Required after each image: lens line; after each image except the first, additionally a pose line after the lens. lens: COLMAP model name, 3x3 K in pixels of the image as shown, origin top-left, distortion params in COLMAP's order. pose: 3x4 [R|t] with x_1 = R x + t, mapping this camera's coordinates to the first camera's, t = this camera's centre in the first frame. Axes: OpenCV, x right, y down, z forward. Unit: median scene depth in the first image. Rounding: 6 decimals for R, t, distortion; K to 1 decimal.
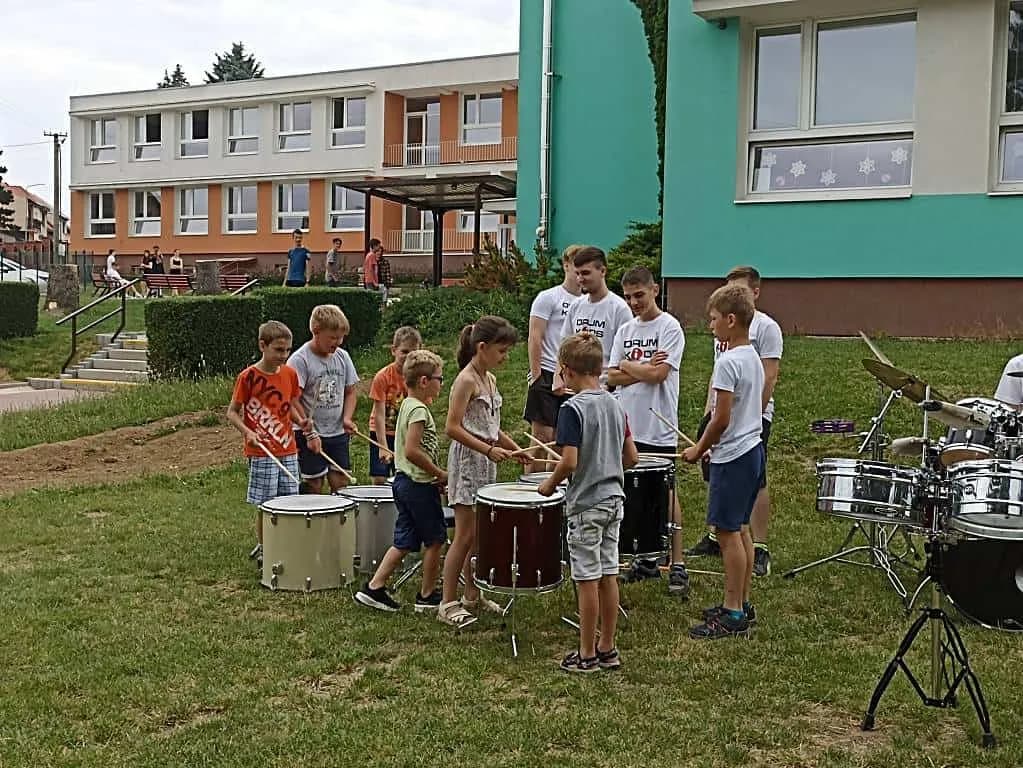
lens RADIAL K [[1283.0, 0, 511.5], [0, 1283.0, 384.0], [0, 0, 1]] dist [0.017355, 0.096385]
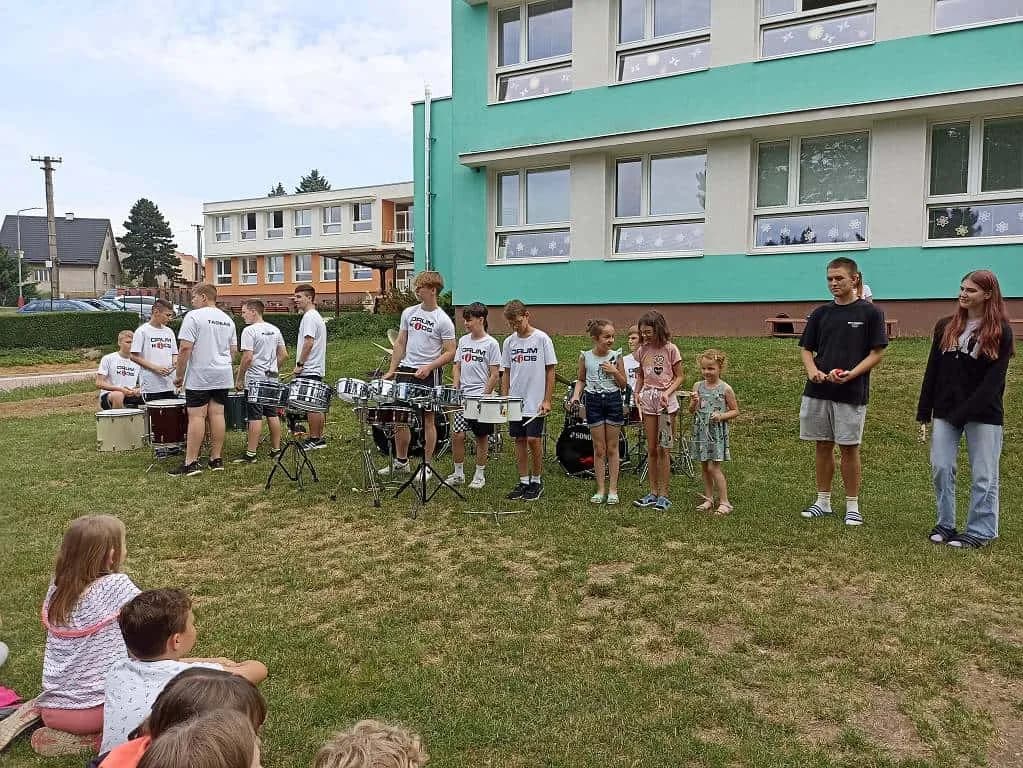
lens RADIAL K [[752.8, 0, 511.5], [0, 752.8, 384.0], [0, 0, 1]] dist [0.060632, -0.054632]
pose [[0.999691, -0.014462, 0.020201, 0.120463], [0.014044, 0.999687, 0.020699, 0.007104], [-0.020494, -0.020409, 0.999582, -0.073303]]
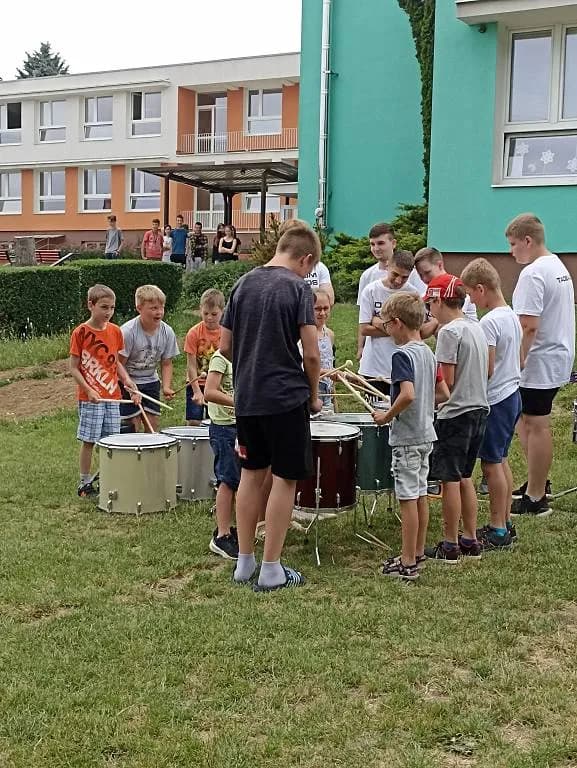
lens RADIAL K [[1131.7, 0, 296.9], [0, 1131.7, 392.5], [0, 0, 1]] dist [0.006097, 0.129347]
pose [[0.999966, 0.001968, 0.008025, -0.004780], [-0.002281, 0.999228, 0.039229, 0.001853], [-0.007941, -0.039245, 0.999198, -0.008815]]
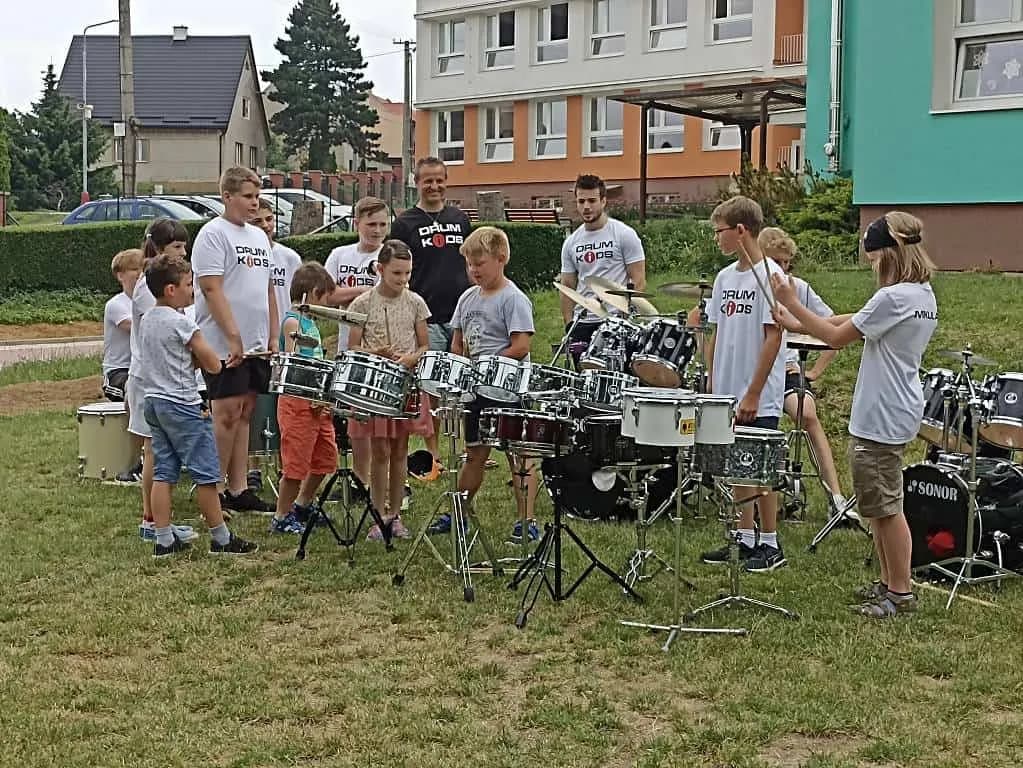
lens RADIAL K [[1709.4, 0, 511.5], [0, 1709.4, 384.0], [0, 0, 1]] dist [0.022287, 0.060310]
pose [[0.950460, 0.014788, -0.310495, 0.170665], [-0.008521, 0.999732, 0.021533, 0.008556], [0.310730, -0.017820, 0.950331, -0.095180]]
